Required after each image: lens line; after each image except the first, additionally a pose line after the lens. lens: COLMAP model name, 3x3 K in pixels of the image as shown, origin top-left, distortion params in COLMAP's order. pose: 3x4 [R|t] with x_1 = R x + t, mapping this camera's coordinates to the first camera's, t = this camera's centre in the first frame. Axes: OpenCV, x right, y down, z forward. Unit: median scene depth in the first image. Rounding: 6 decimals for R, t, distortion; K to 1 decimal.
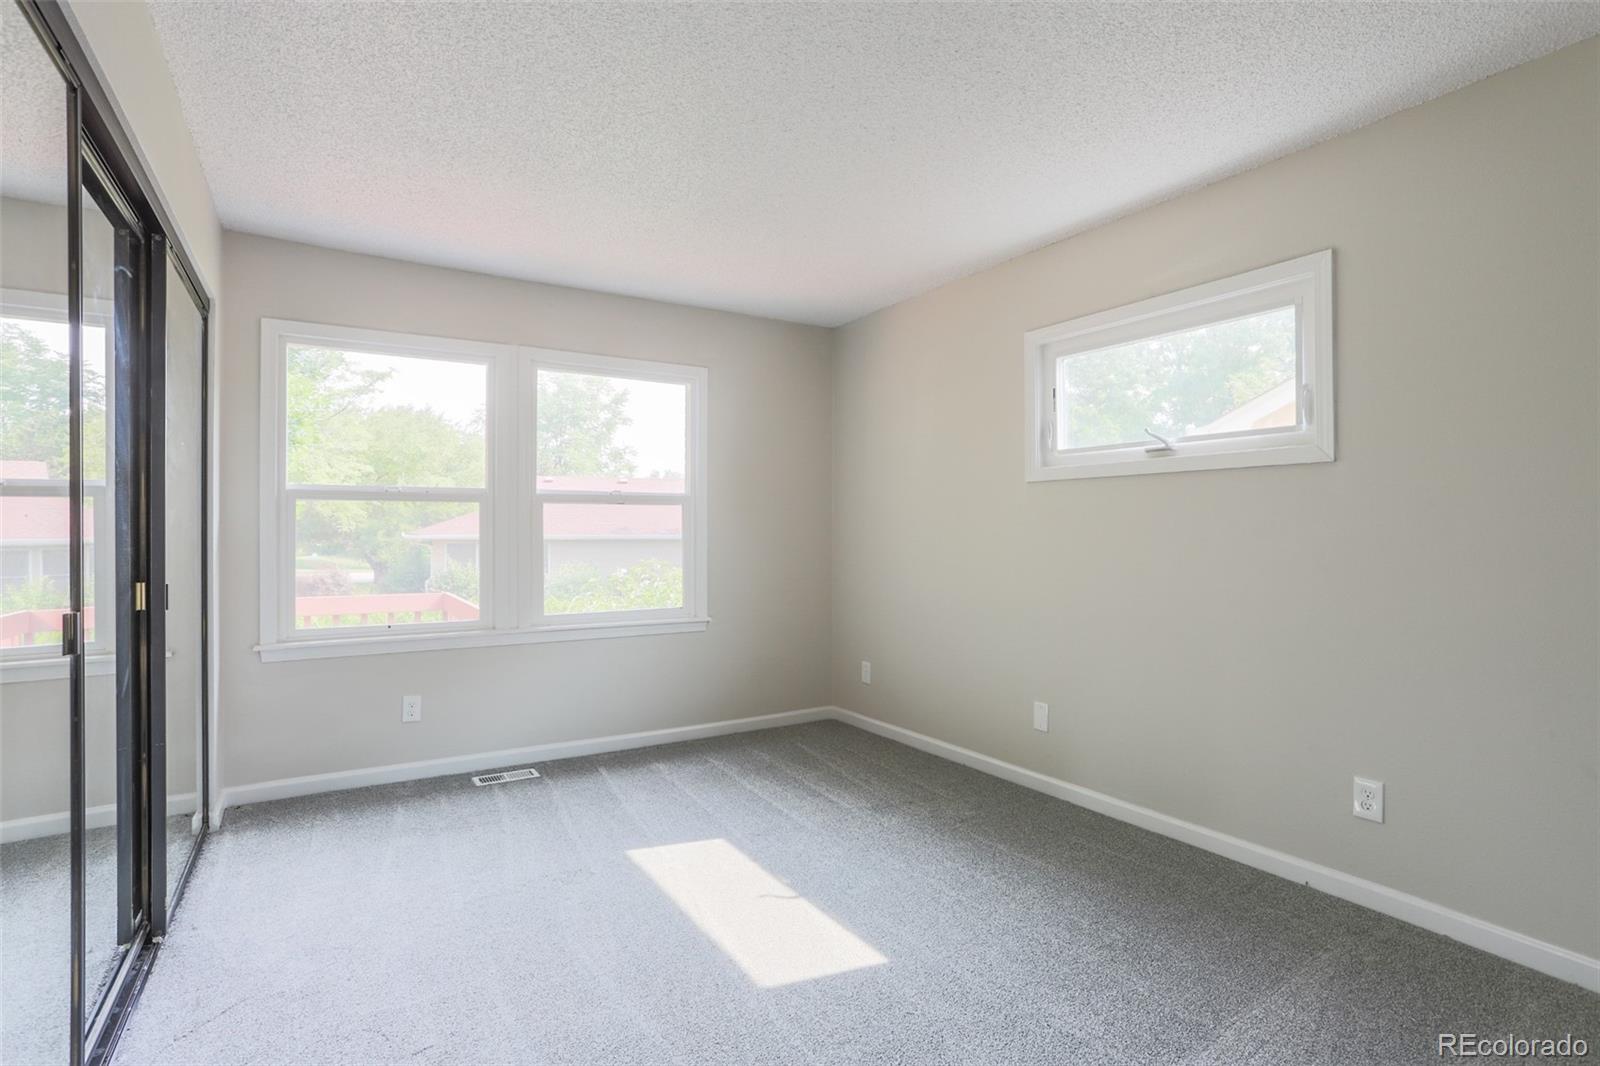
lens RADIAL K [[772.2, 0, 800.0], [0, 772.2, 533.0], [0, 0, 1]] dist [-0.058092, 0.029476]
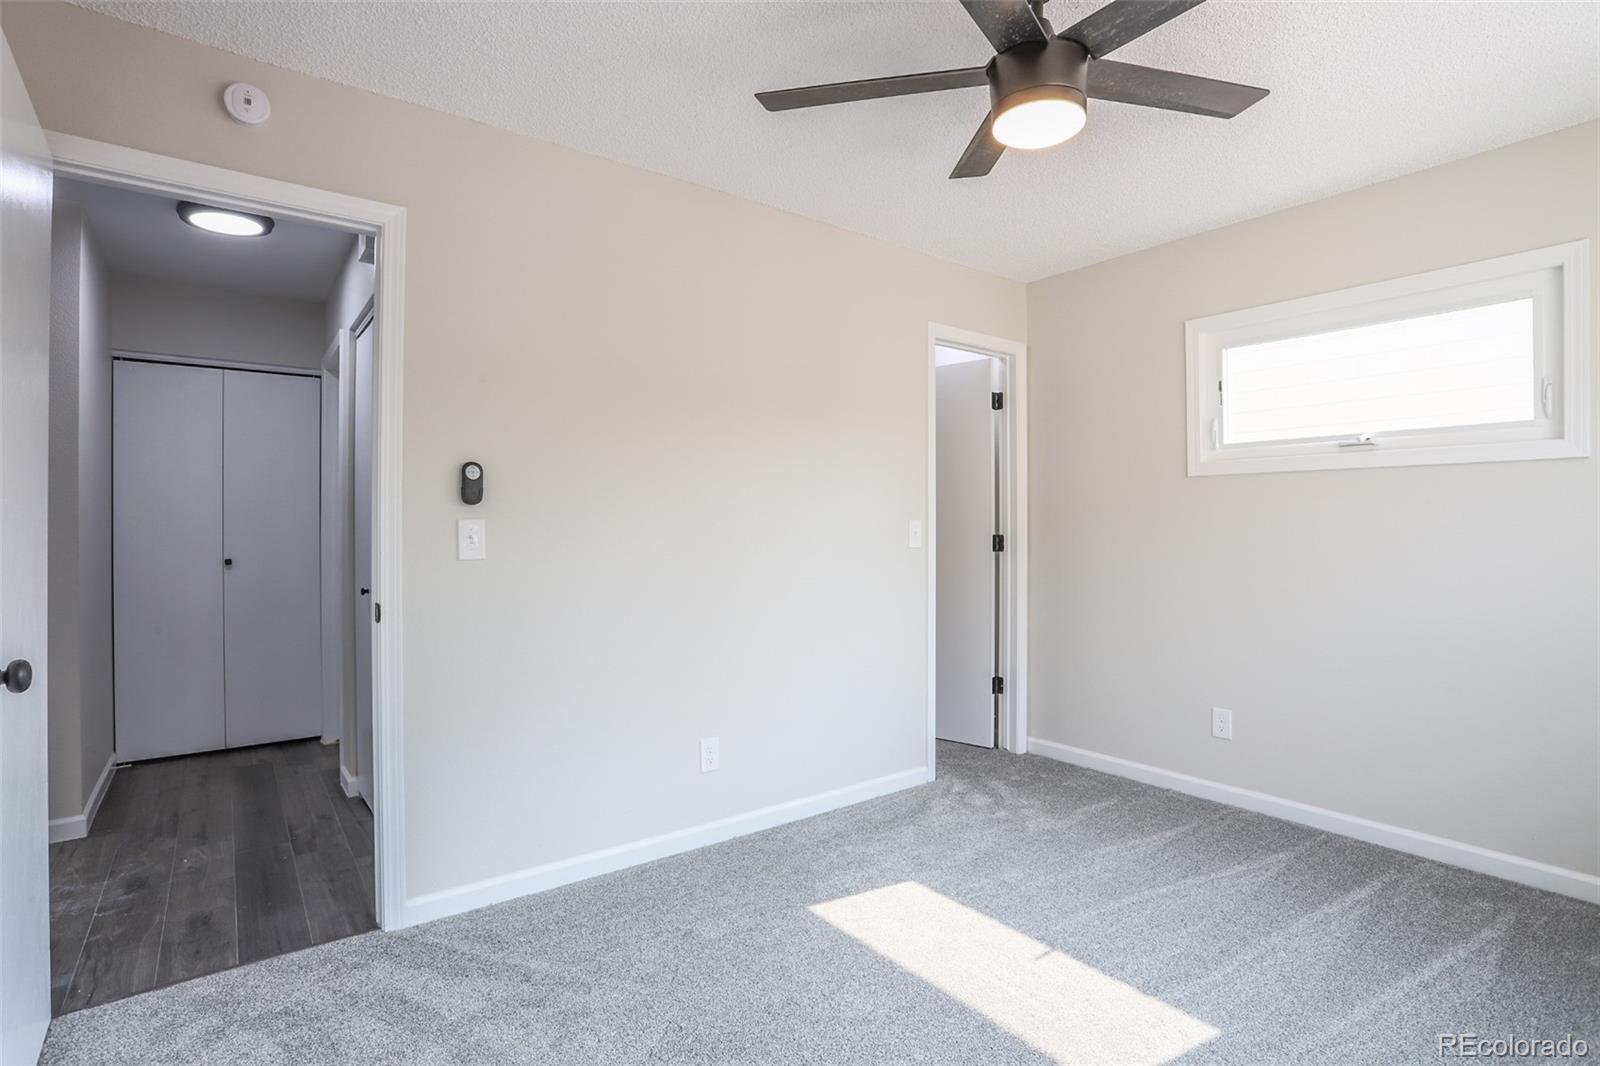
lens RADIAL K [[772.2, 0, 800.0], [0, 772.2, 533.0], [0, 0, 1]] dist [-0.058092, 0.029476]
pose [[0.995798, 0.009726, 0.091056, -0.267716], [-0.009645, 0.999953, -0.001329, 0.006536], [-0.091065, 0.000445, 0.995845, 0.128205]]
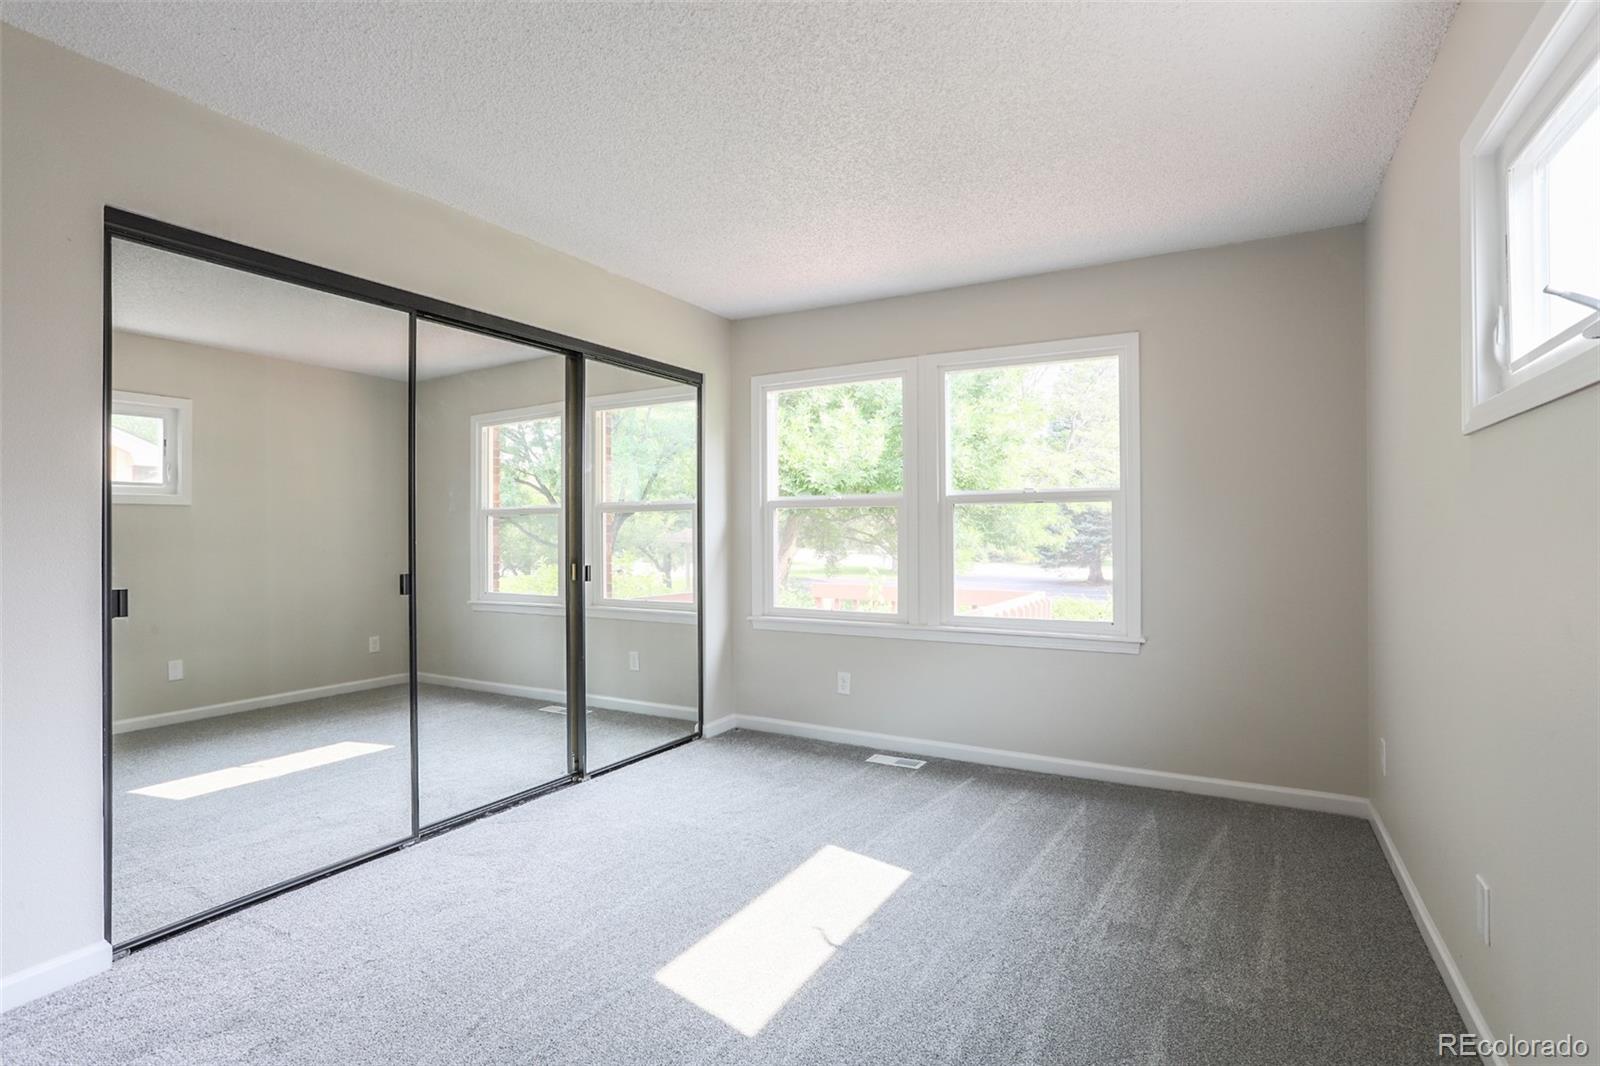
lens RADIAL K [[772.2, 0, 800.0], [0, 772.2, 533.0], [0, 0, 1]] dist [-0.058092, 0.029476]
pose [[0.473207, -0.002126, -0.880949, 0.542029], [0.000196, 0.999997, -0.002309, 0.000871], [0.880951, 0.000920, 0.473206, 0.395055]]
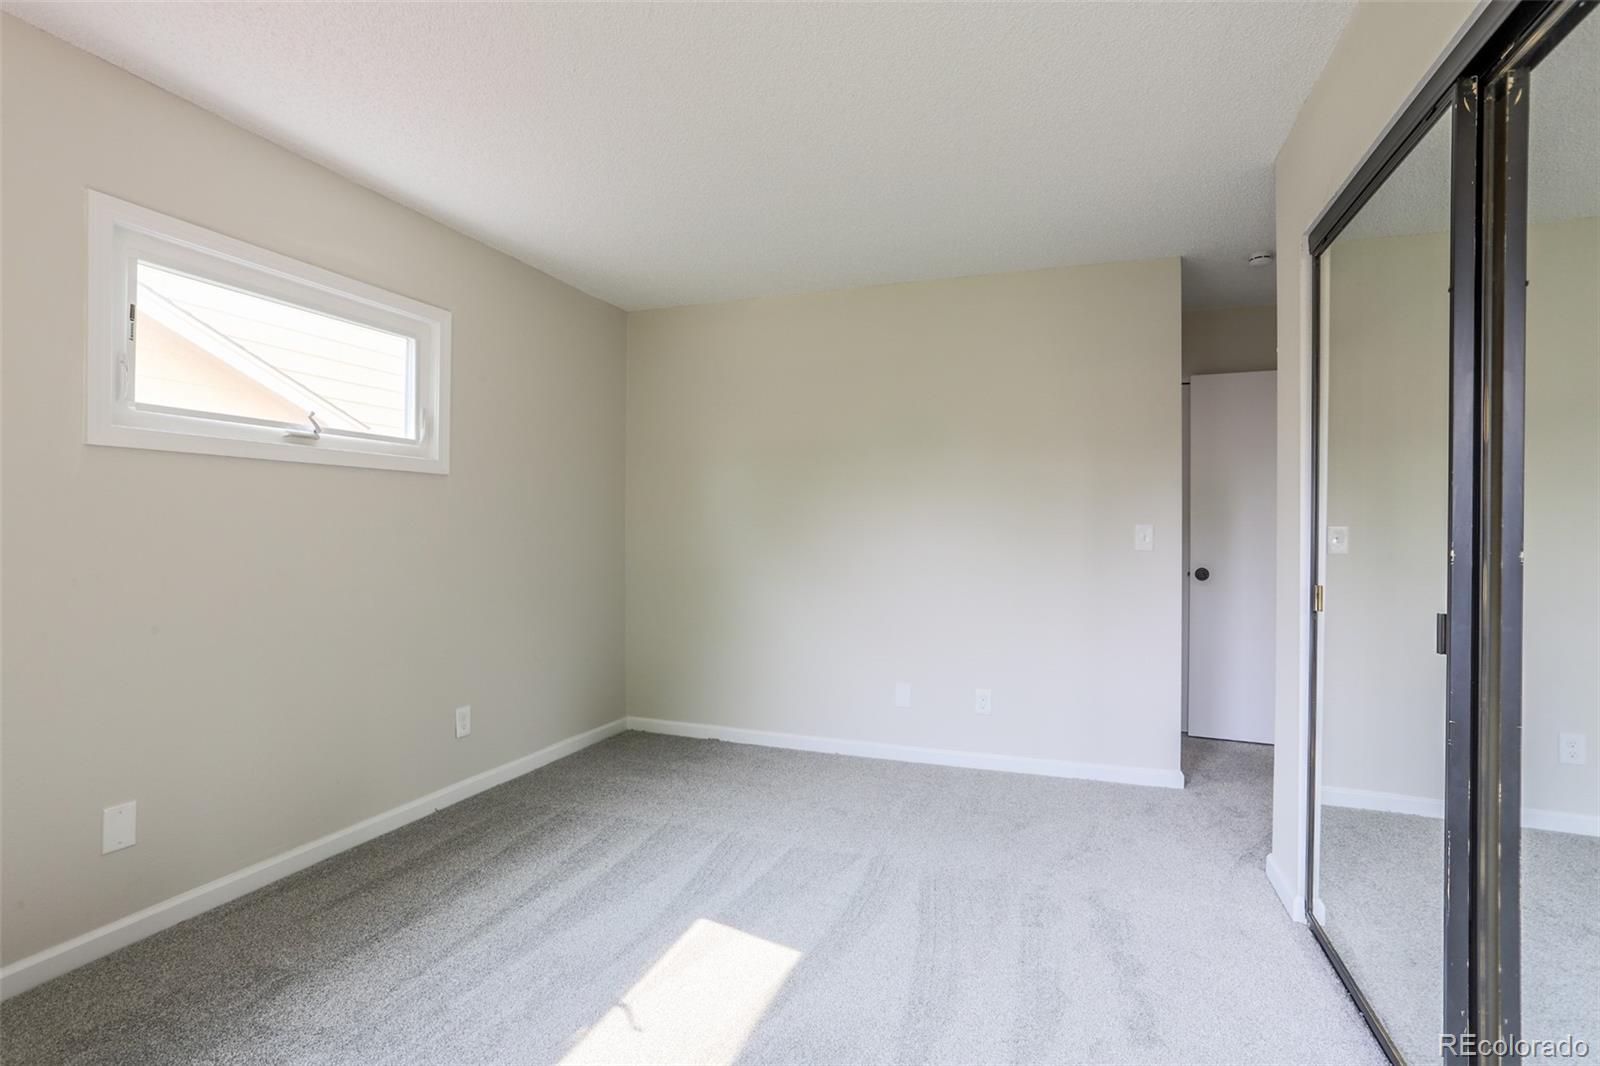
lens RADIAL K [[772.2, 0, 800.0], [0, 772.2, 533.0], [0, 0, 1]] dist [-0.058092, 0.029476]
pose [[-0.614565, 0.002609, 0.788862, -0.511627], [0.008250, 0.999961, 0.003120, 0.005349], [-0.788823, 0.008425, -0.614563, 0.955575]]
